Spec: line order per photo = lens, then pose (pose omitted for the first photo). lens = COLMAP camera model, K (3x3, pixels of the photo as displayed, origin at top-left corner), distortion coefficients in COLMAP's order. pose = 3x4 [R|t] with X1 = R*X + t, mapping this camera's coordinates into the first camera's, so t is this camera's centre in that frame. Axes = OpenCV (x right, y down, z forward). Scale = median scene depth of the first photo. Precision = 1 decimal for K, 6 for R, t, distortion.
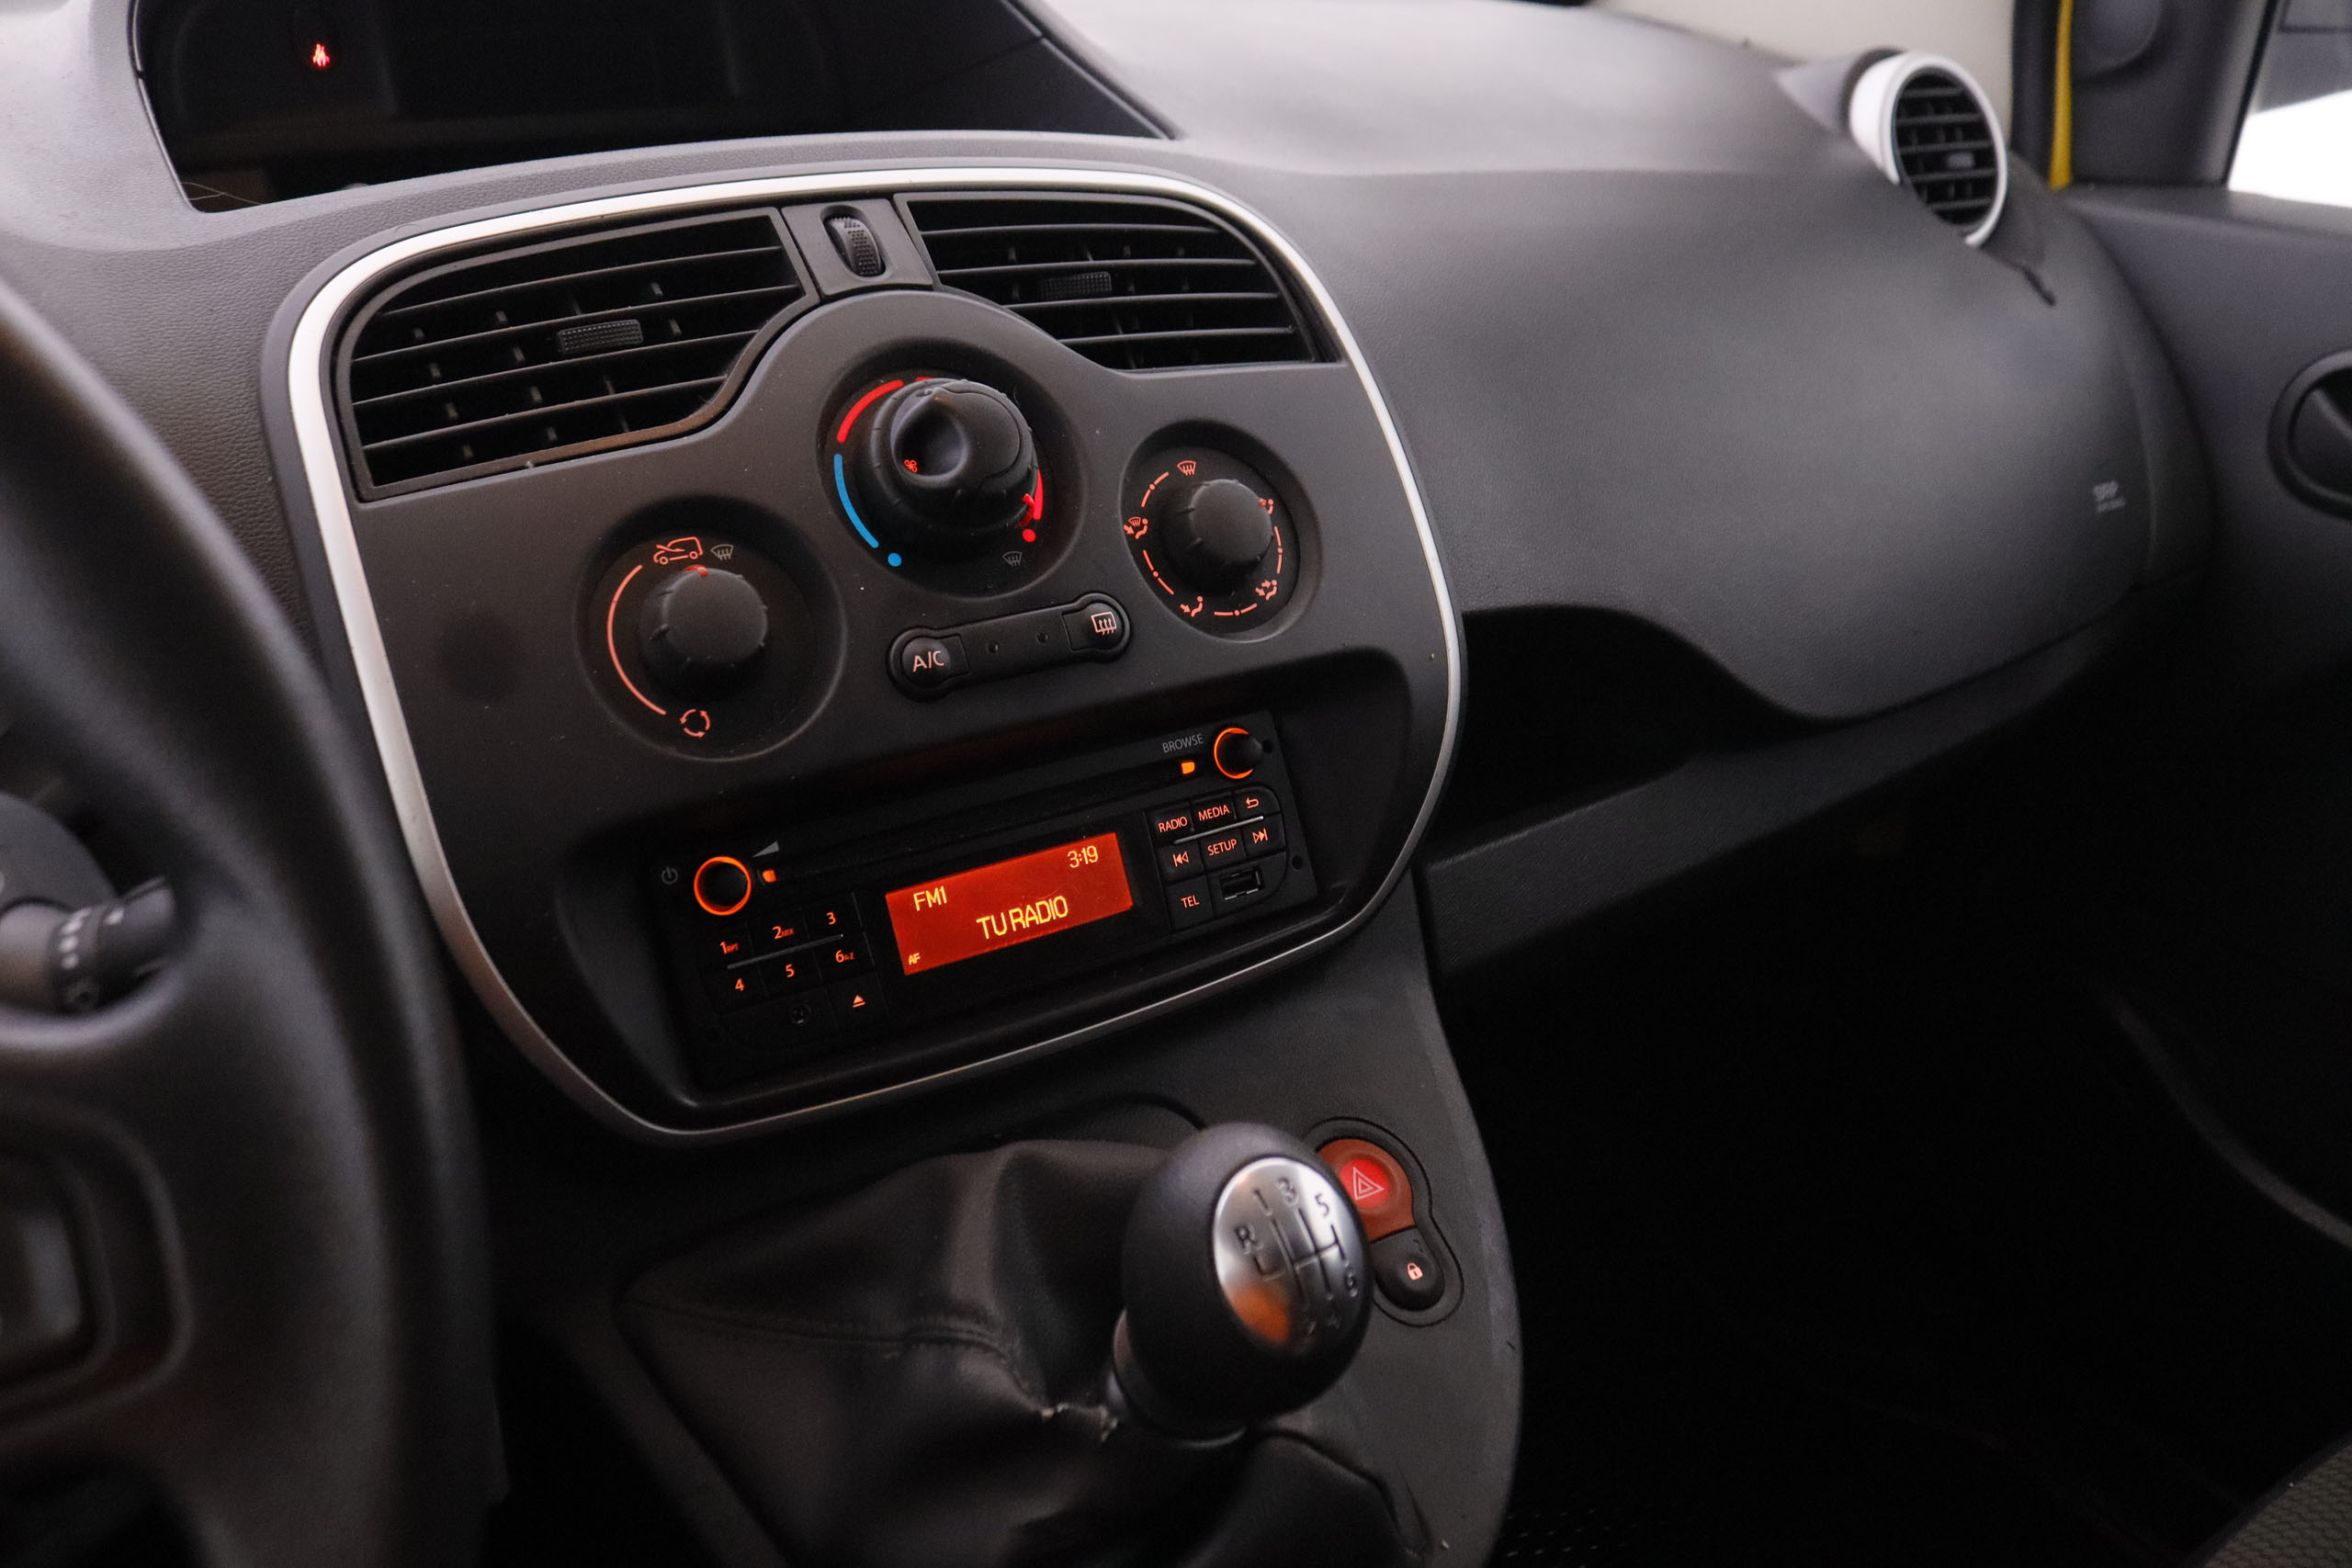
lens RADIAL K [[1899.9, 0, 1176.1], [0, 1899.9, 768.5], [0, 0, 1]] dist [-0.149626, 0.026242]
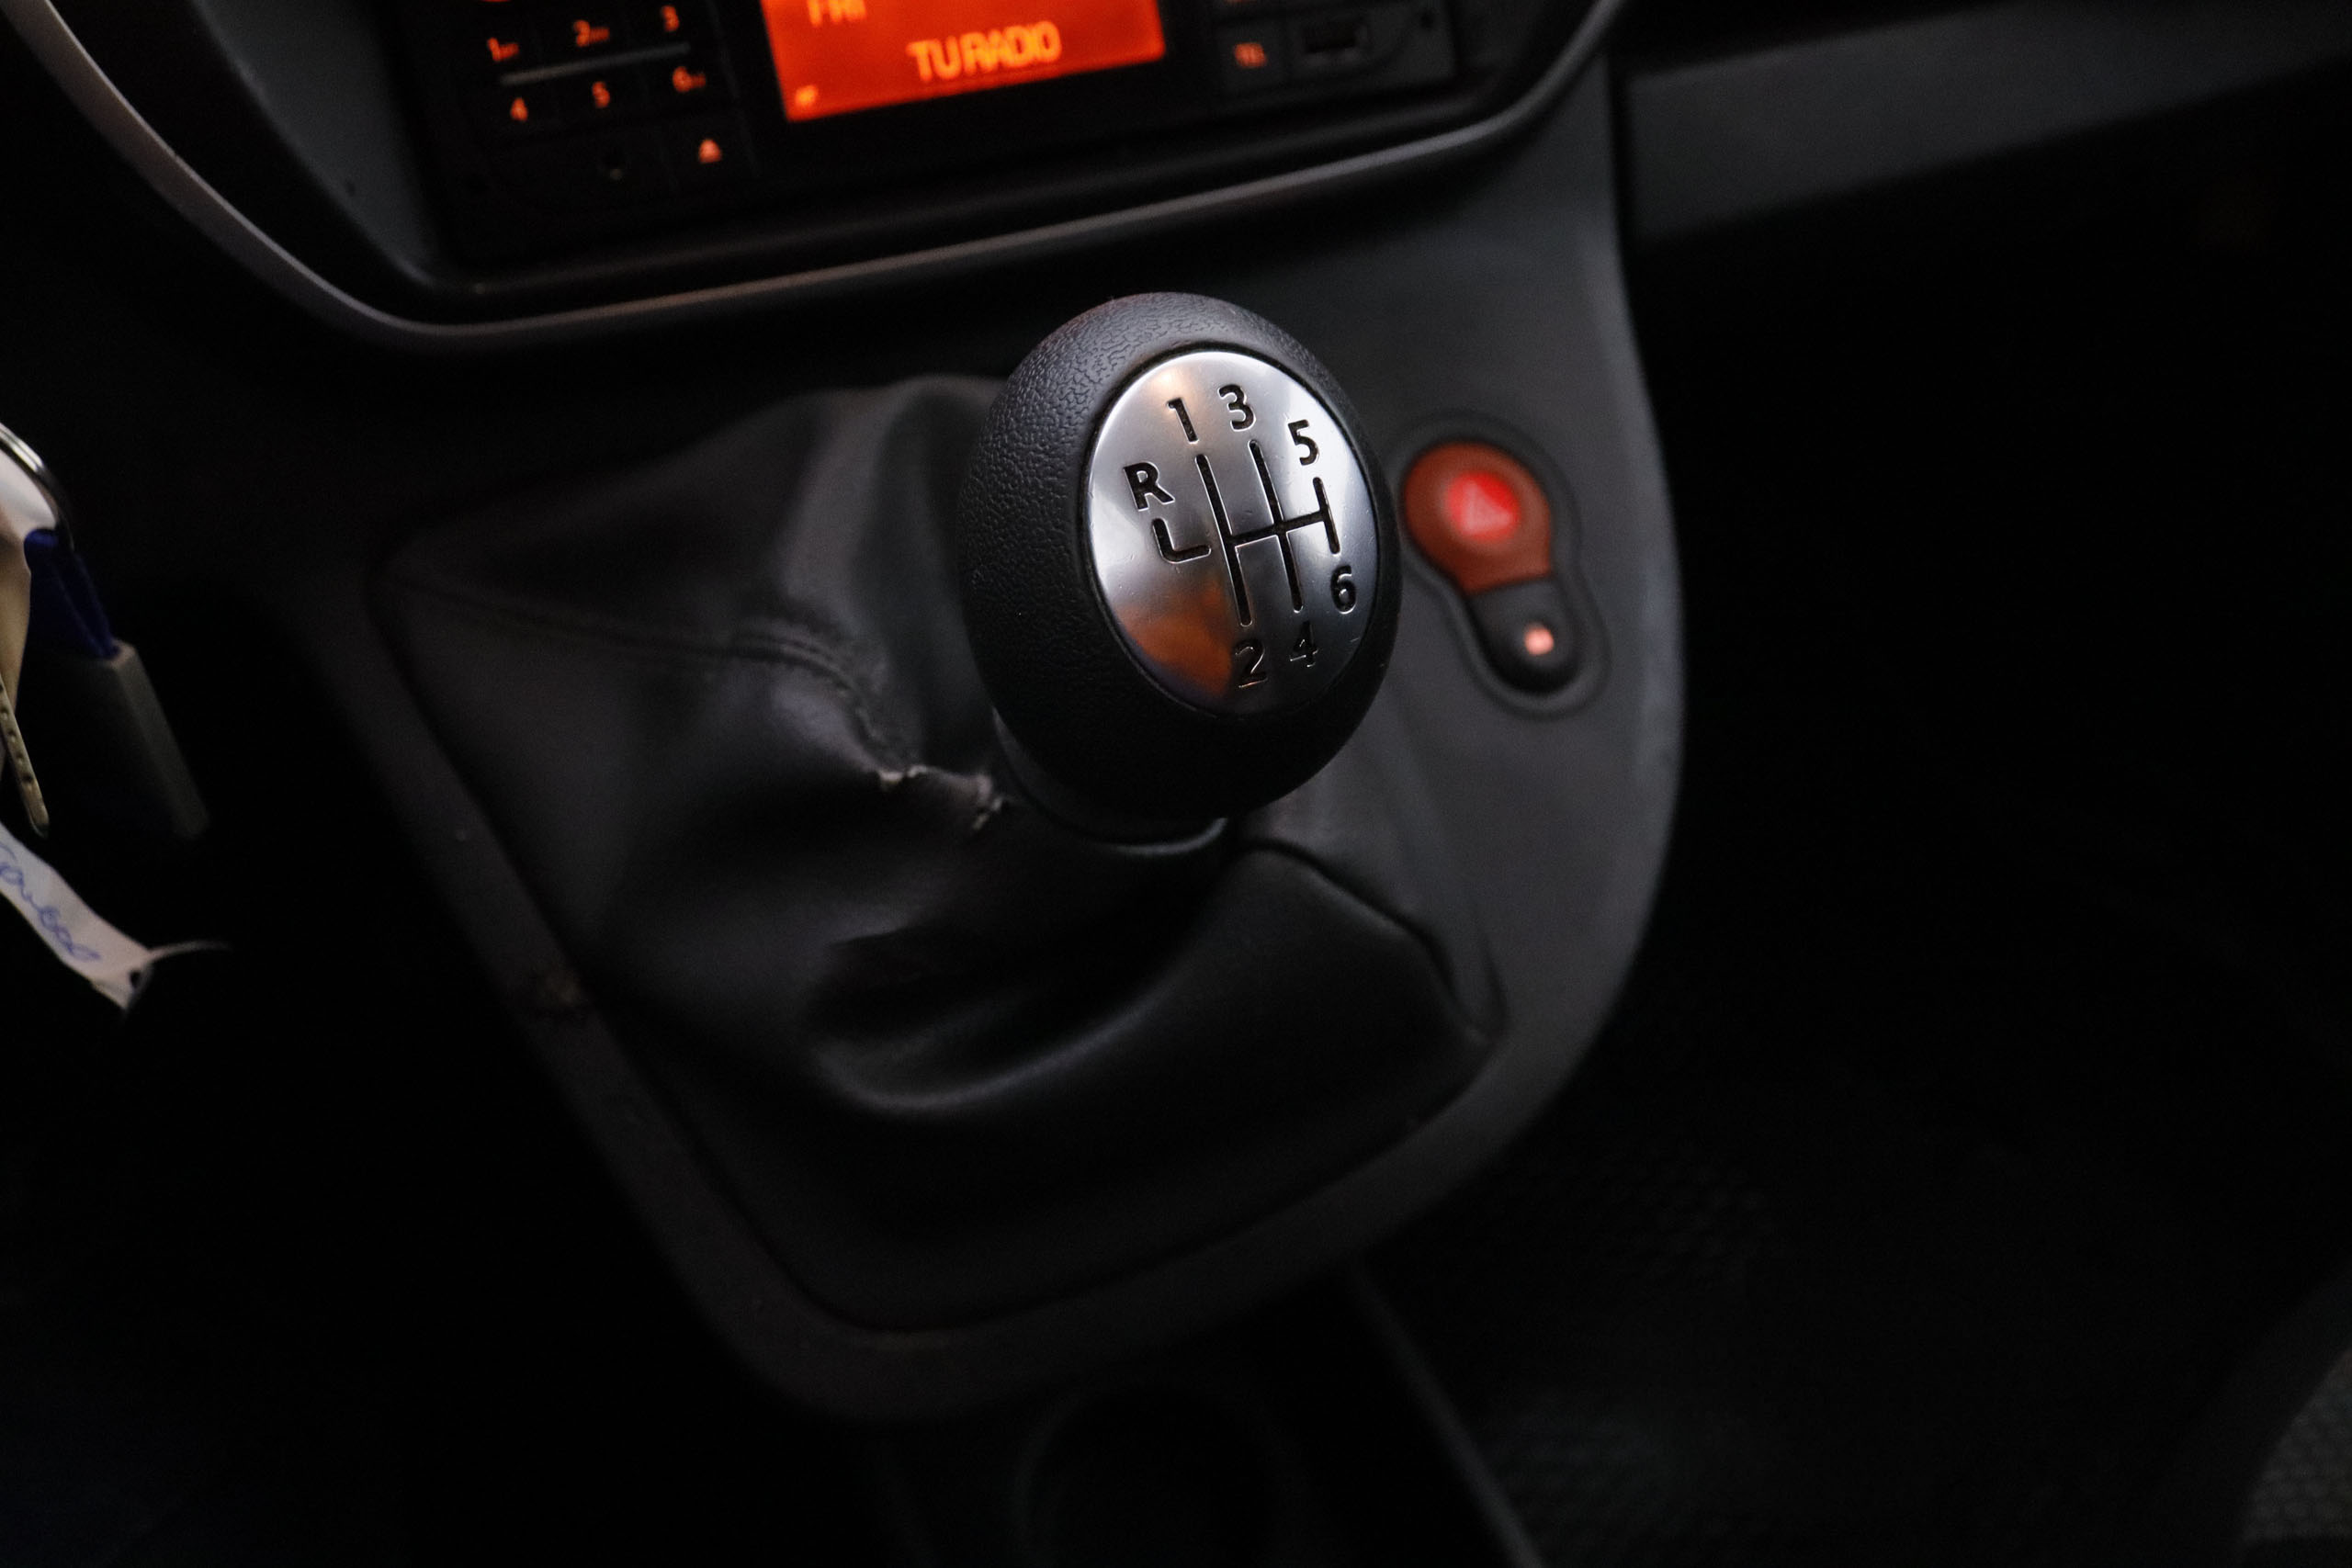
lens RADIAL K [[1899.9, 0, 1160.3], [0, 1899.9, 767.0], [0, 0, 1]] dist [-0.149626, 0.026242]
pose [[0.988964, 0.097575, -0.111489, 0.083868], [-0.058207, 0.947884, 0.313254, 0.120891], [0.136244, -0.303307, 0.943102, 0.363515]]
